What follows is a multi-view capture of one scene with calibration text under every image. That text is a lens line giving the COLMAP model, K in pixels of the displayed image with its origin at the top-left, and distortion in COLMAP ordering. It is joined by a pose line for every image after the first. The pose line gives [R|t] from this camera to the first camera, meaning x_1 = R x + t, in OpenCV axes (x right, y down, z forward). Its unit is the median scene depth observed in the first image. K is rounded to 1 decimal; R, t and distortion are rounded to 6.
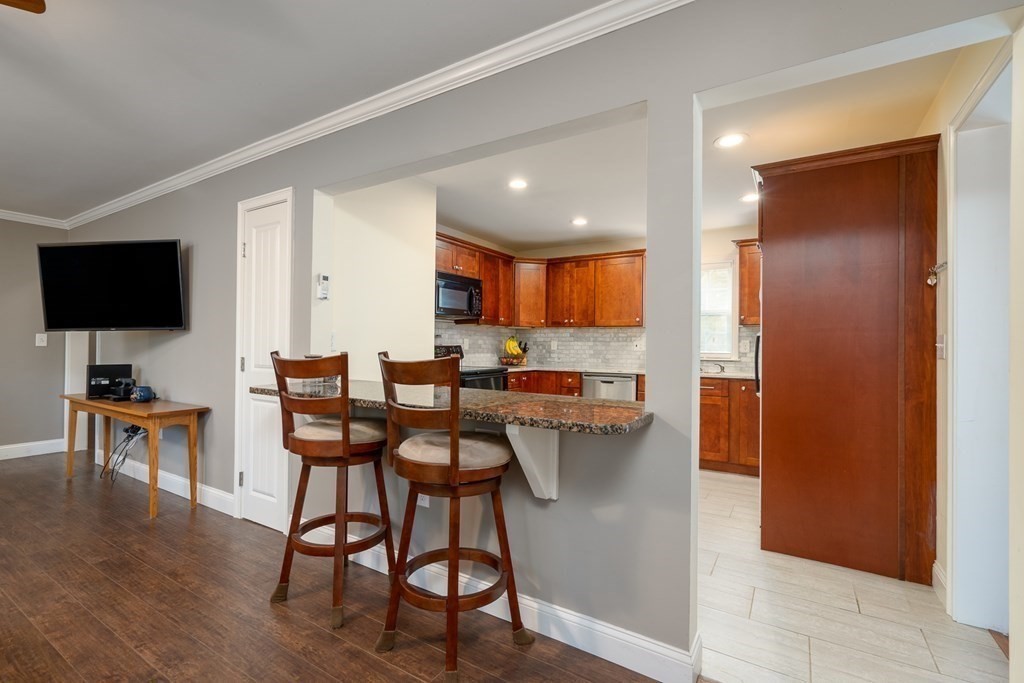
lens RADIAL K [[464.5, 0, 512.0], [0, 464.5, 344.1], [0, 0, 1]] dist [-0.002353, -0.000234]
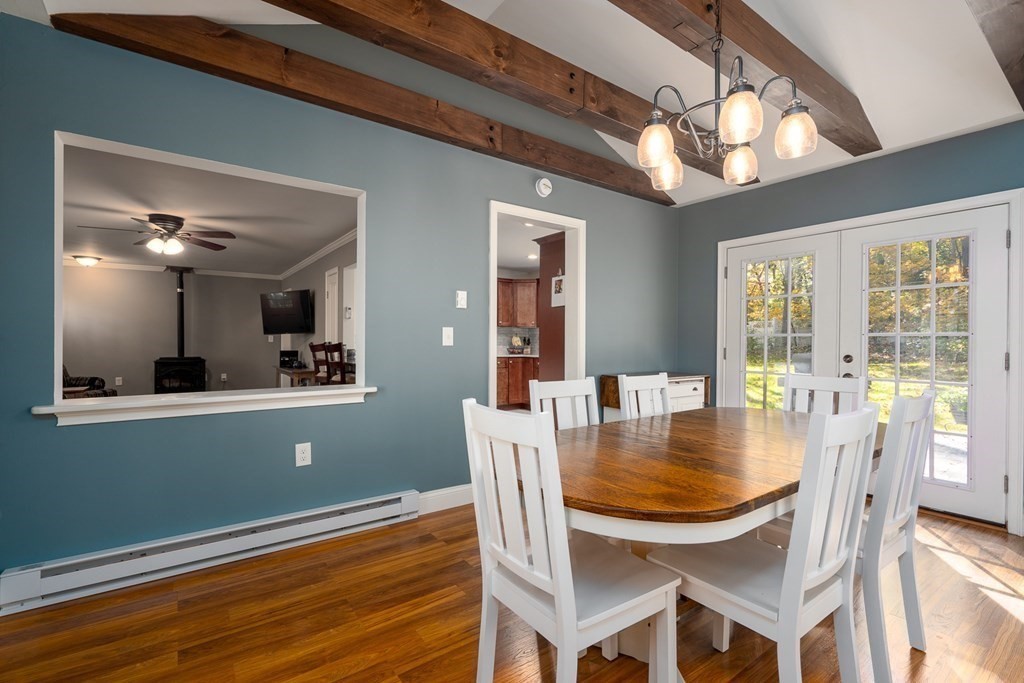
lens RADIAL K [[464.5, 0, 511.1], [0, 464.5, 340.5], [0, 0, 1]] dist [-0.002353, -0.000234]
pose [[0.924913, -0.006641, -0.380121, 0.610311], [0.007262, 0.999974, 0.000201, 0.005534], [0.380110, -0.002946, 0.924937, -0.385897]]
